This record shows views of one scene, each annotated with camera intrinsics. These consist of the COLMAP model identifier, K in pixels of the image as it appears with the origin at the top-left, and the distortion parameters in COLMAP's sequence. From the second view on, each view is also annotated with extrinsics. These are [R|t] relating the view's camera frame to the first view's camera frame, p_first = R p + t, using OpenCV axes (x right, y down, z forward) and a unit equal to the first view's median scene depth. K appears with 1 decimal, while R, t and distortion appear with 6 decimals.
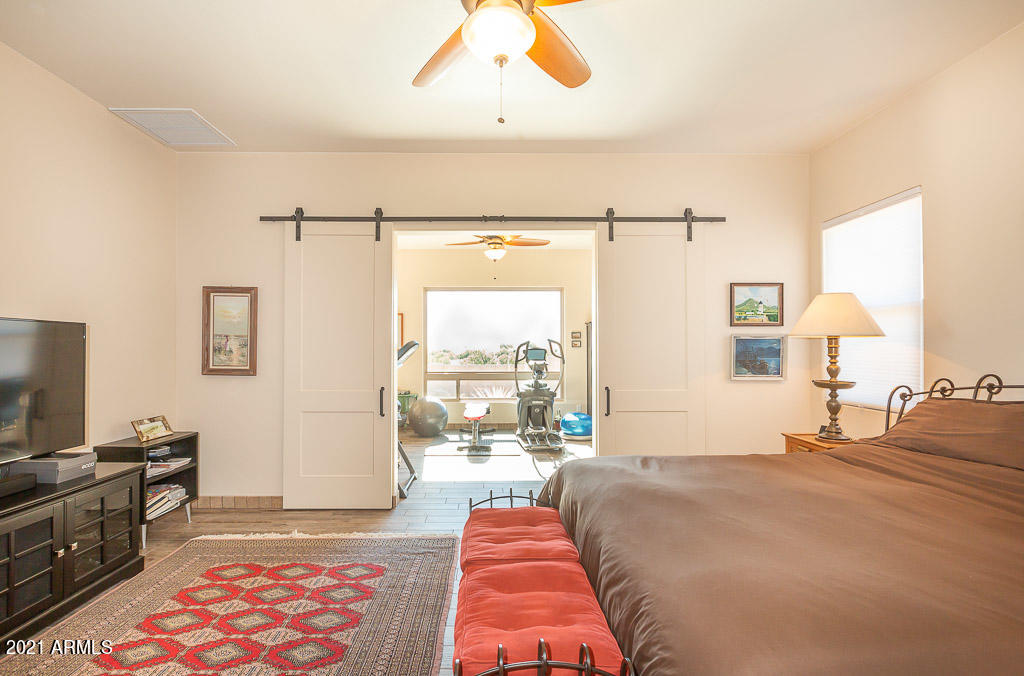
lens RADIAL K [[459.2, 0, 514.8], [0, 459.2, 344.9], [0, 0, 1]] dist [-0.000390, -0.000054]
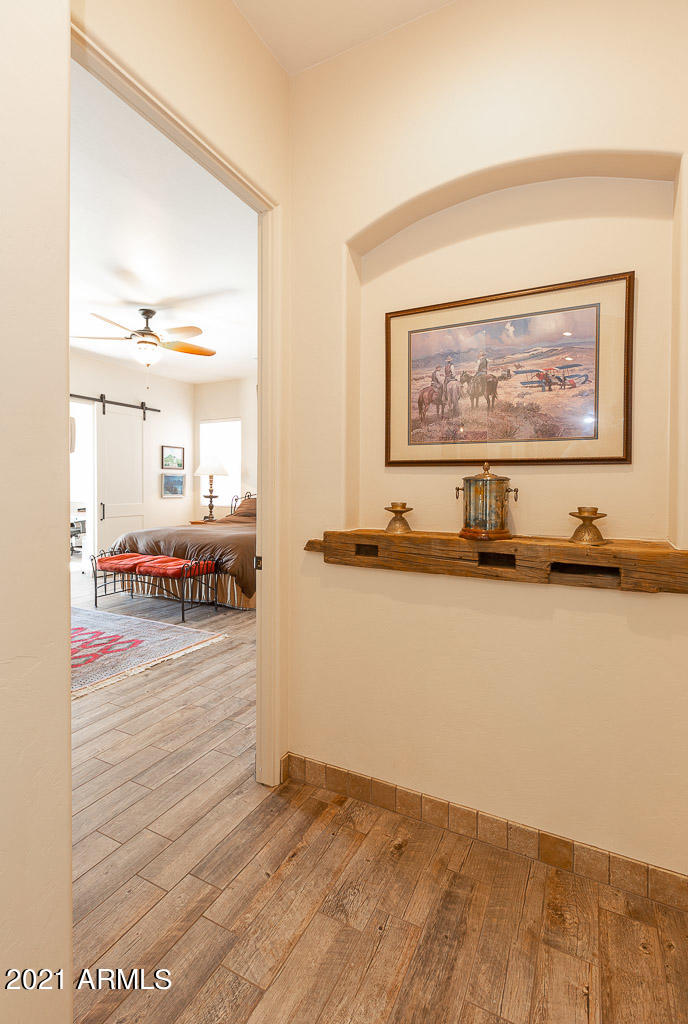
lens RADIAL K [[481.0, 0, 345.2], [0, 481.0, 490.7], [0, 0, 1]] dist [0.001721, 0.000328]
pose [[0.494316, 0.001844, 0.869280, -0.870580], [-0.011472, 0.999924, 0.004403, 0.032559], [-0.869206, -0.012149, 0.494300, -0.624347]]
